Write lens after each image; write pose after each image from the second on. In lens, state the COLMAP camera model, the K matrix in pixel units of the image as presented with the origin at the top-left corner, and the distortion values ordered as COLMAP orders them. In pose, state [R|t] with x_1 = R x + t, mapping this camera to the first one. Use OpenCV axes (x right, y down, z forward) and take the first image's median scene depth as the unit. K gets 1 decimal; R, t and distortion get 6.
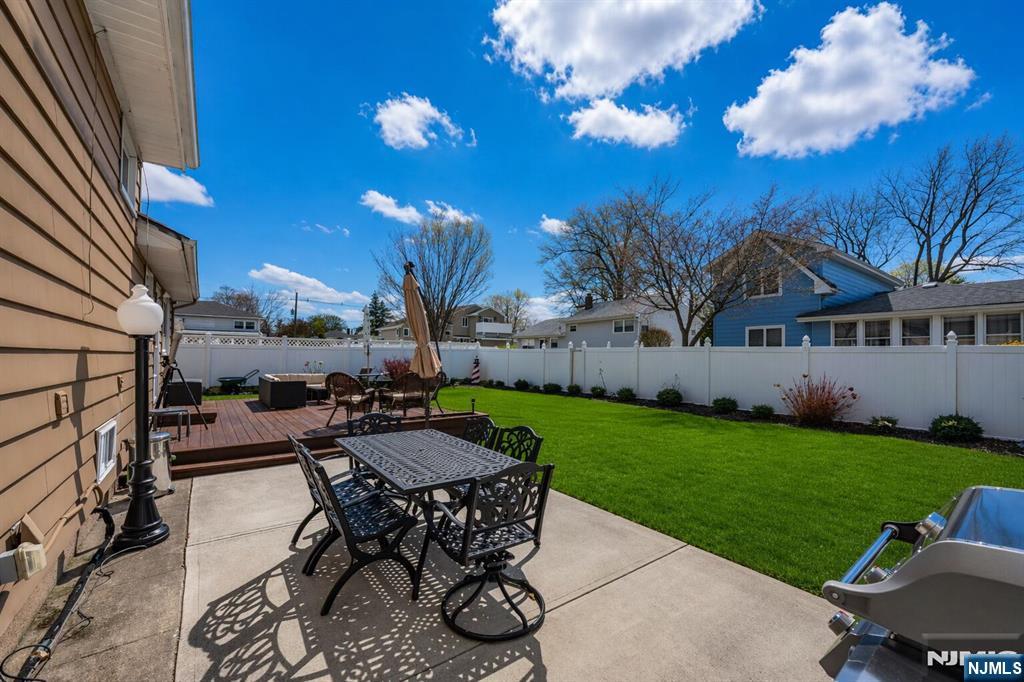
lens RADIAL K [[402.3, 0, 510.5], [0, 402.3, 341.5], [0, 0, 1]] dist [0.000608, 0.000072]
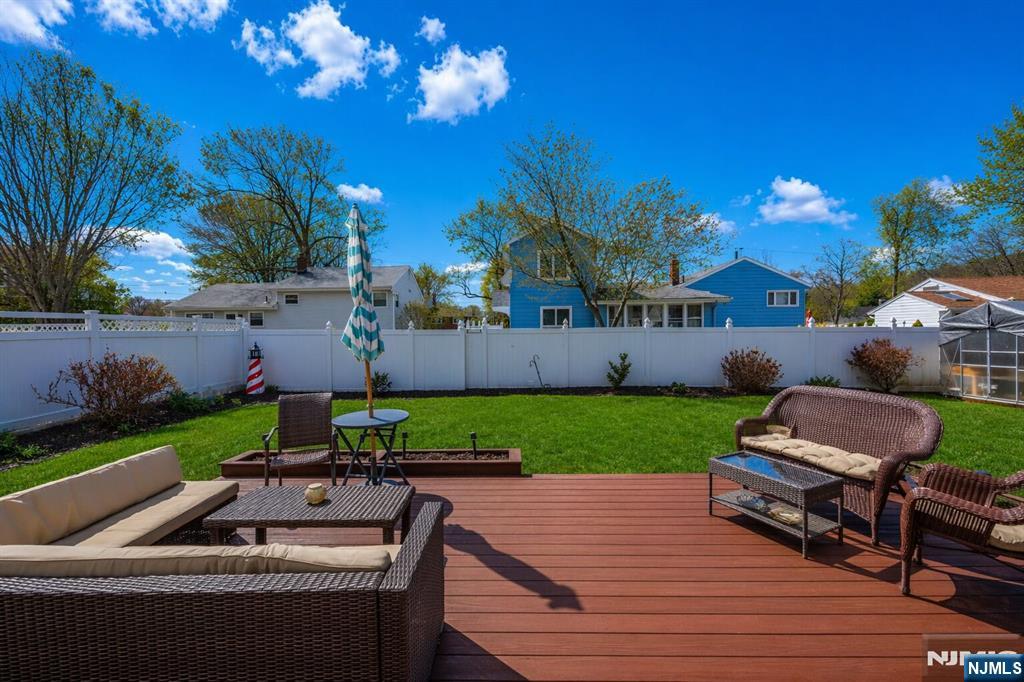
lens RADIAL K [[417.8, 0, 508.6], [0, 417.8, 328.8], [0, 0, 1]] dist [0.001520, 0.000026]
pose [[0.616920, -0.004689, 0.787012, -0.312647], [-0.012230, 0.999804, 0.015543, 0.004592], [-0.786931, -0.019214, 0.616742, 0.410345]]
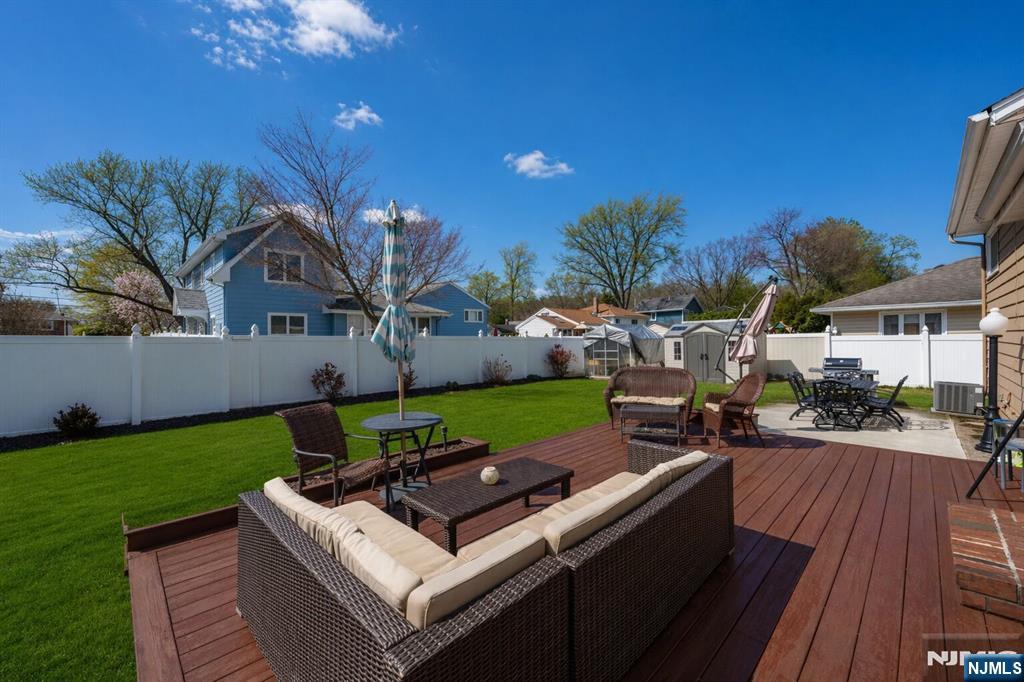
lens RADIAL K [[402.3, 0, 510.5], [0, 402.3, 341.5], [0, 0, 1]] dist [0.000608, 0.000072]
pose [[-0.132105, -0.009109, 0.991194, -0.408337], [-0.024414, 0.999684, 0.005933, 0.011400], [-0.990935, -0.023416, -0.132285, 0.584270]]
